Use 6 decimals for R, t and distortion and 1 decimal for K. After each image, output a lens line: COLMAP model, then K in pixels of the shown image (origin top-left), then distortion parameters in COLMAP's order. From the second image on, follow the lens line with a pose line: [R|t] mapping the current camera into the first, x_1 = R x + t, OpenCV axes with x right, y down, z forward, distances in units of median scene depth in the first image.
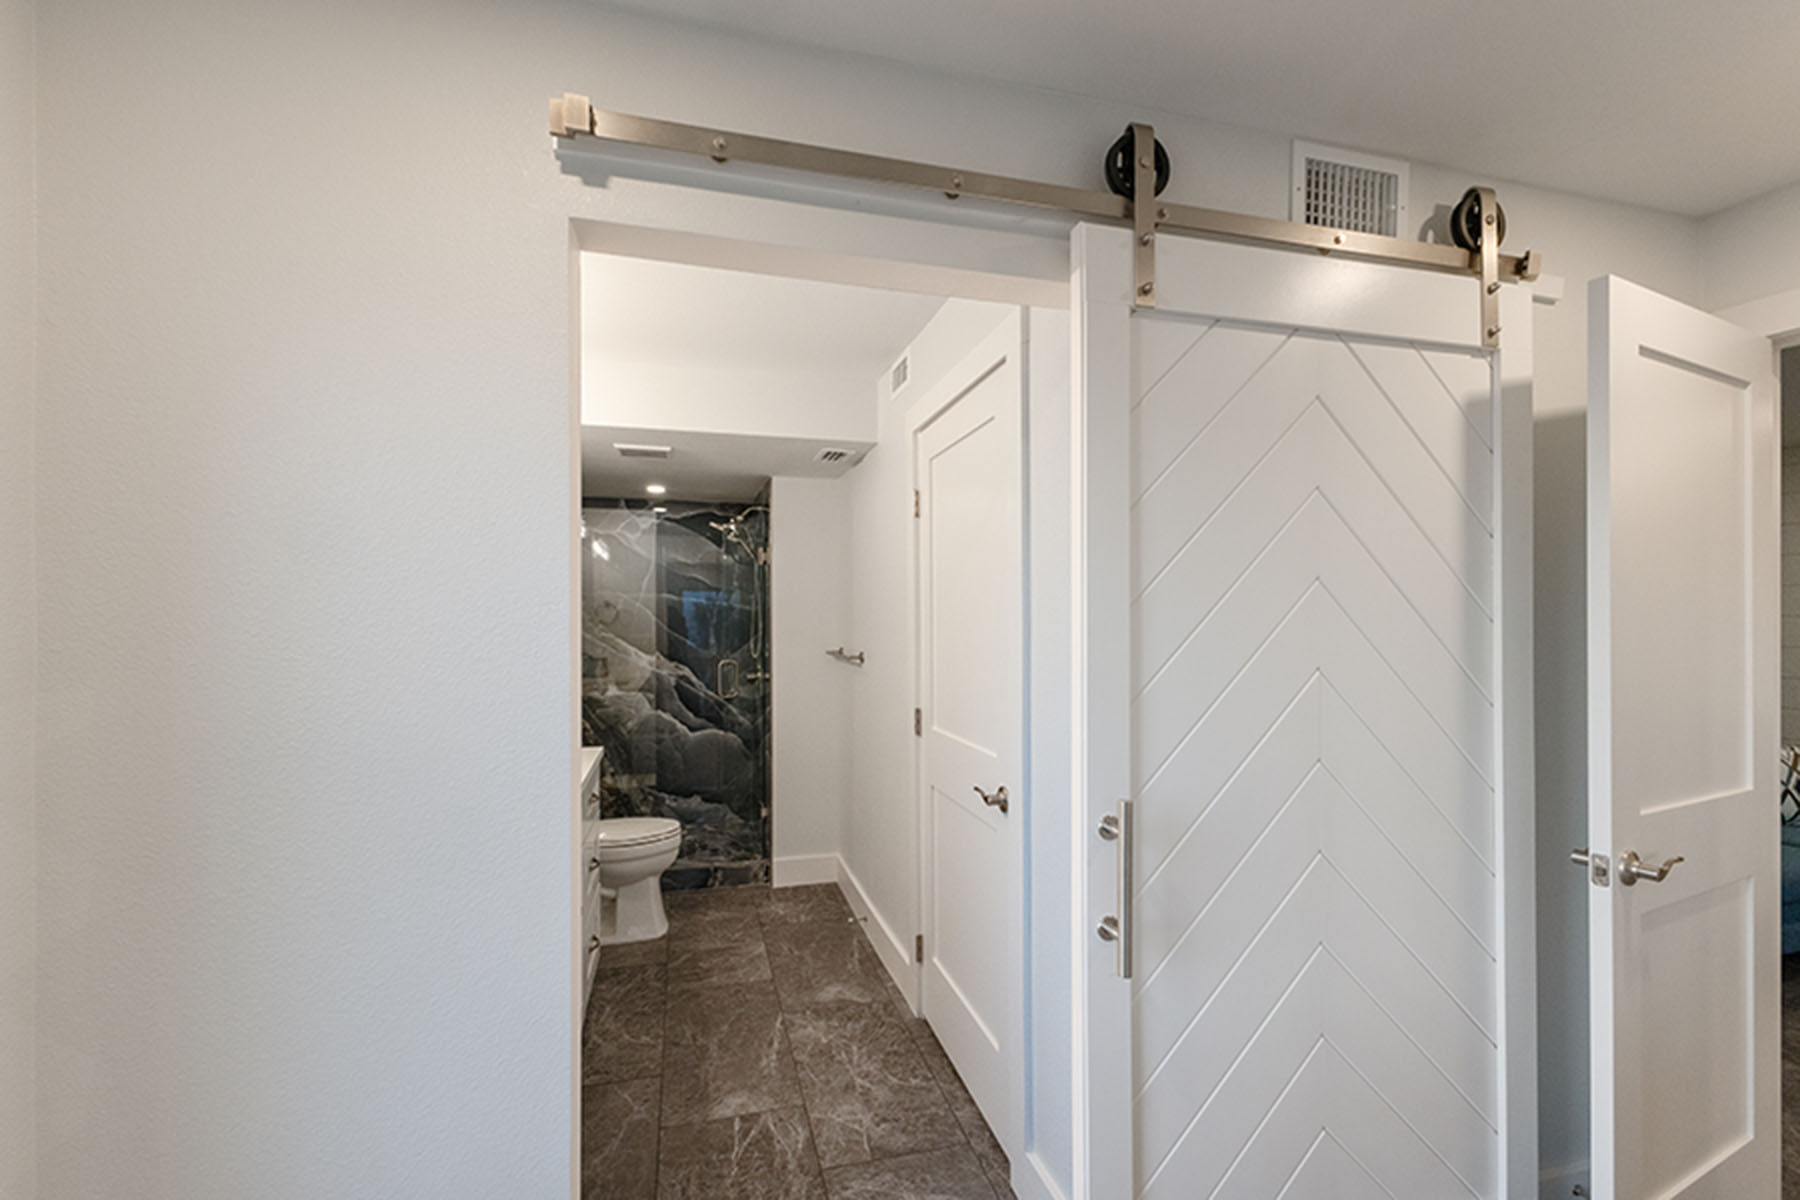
lens RADIAL K [[783.1, 0, 897.8], [0, 783.1, 615.6], [0, 0, 1]] dist [0.014153, -0.001871]
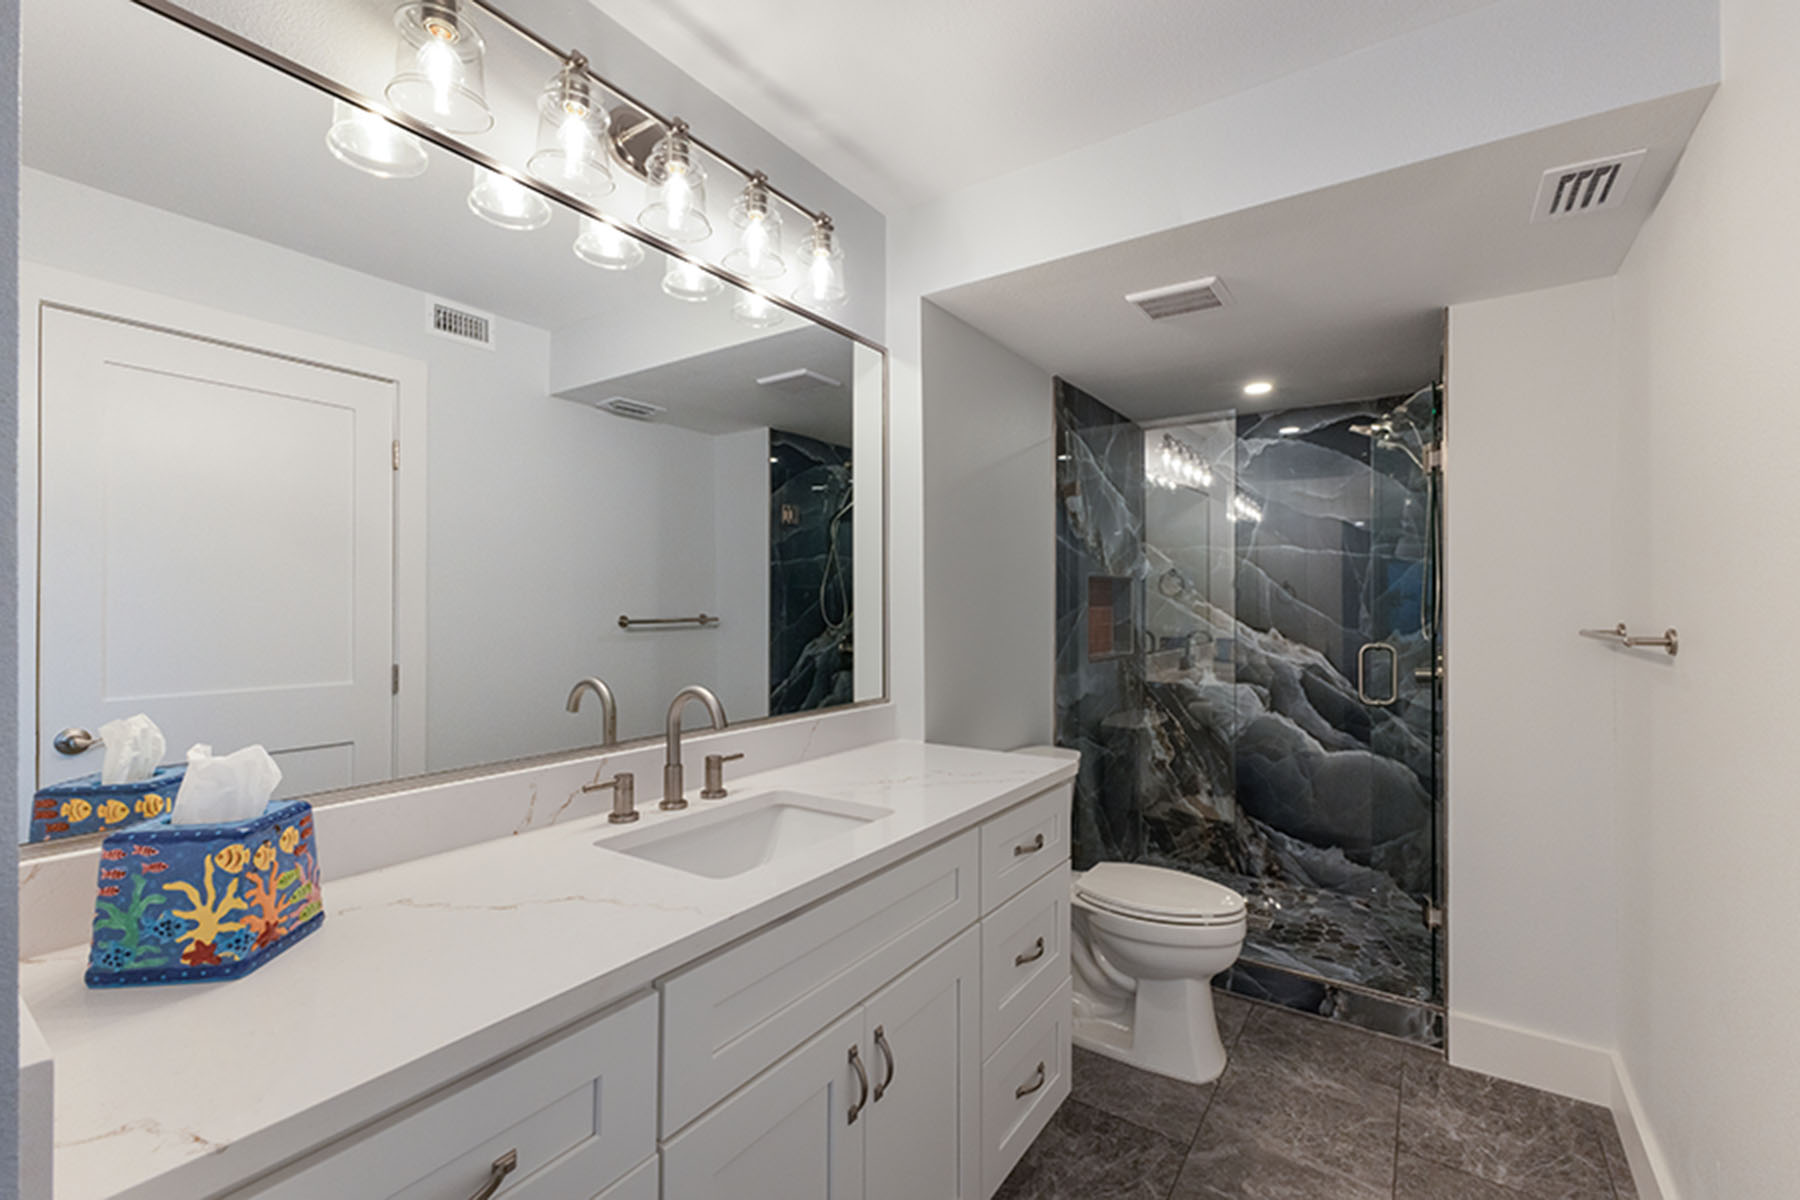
lens RADIAL K [[783.1, 0, 893.1], [0, 783.1, 601.9], [0, 0, 1]] dist [0.014153, -0.001871]
pose [[0.649577, 0.000303, -0.760296, 0.005473], [-0.003646, 0.999990, -0.002717, 0.025840], [0.760287, 0.004537, 0.649572, 0.292420]]
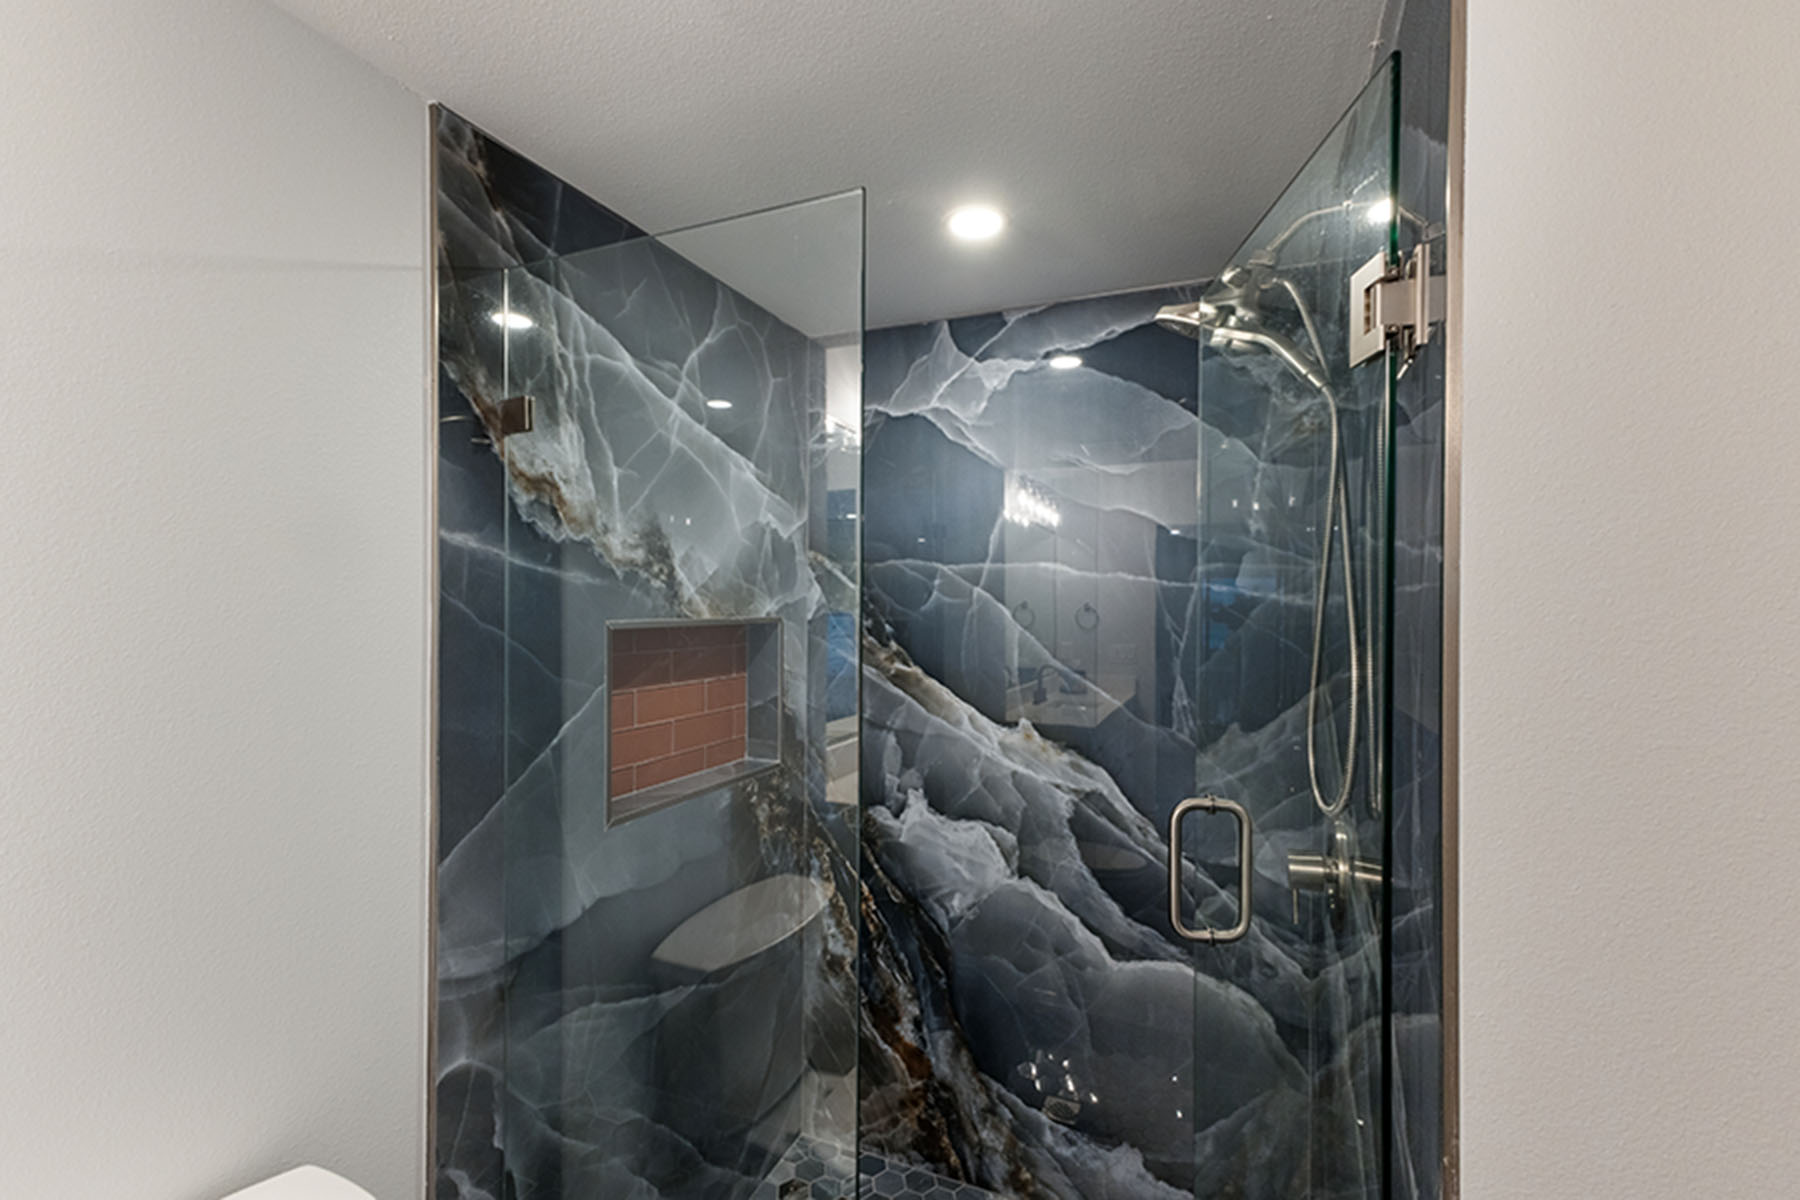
lens RADIAL K [[783.1, 0, 896.4], [0, 783.1, 608.3], [0, 0, 1]] dist [0.014153, -0.001871]
pose [[0.783381, 0.007980, -0.621491, -0.127301], [-0.007551, 0.999966, 0.003322, -0.007128], [0.621496, 0.002091, 0.783414, 0.684468]]
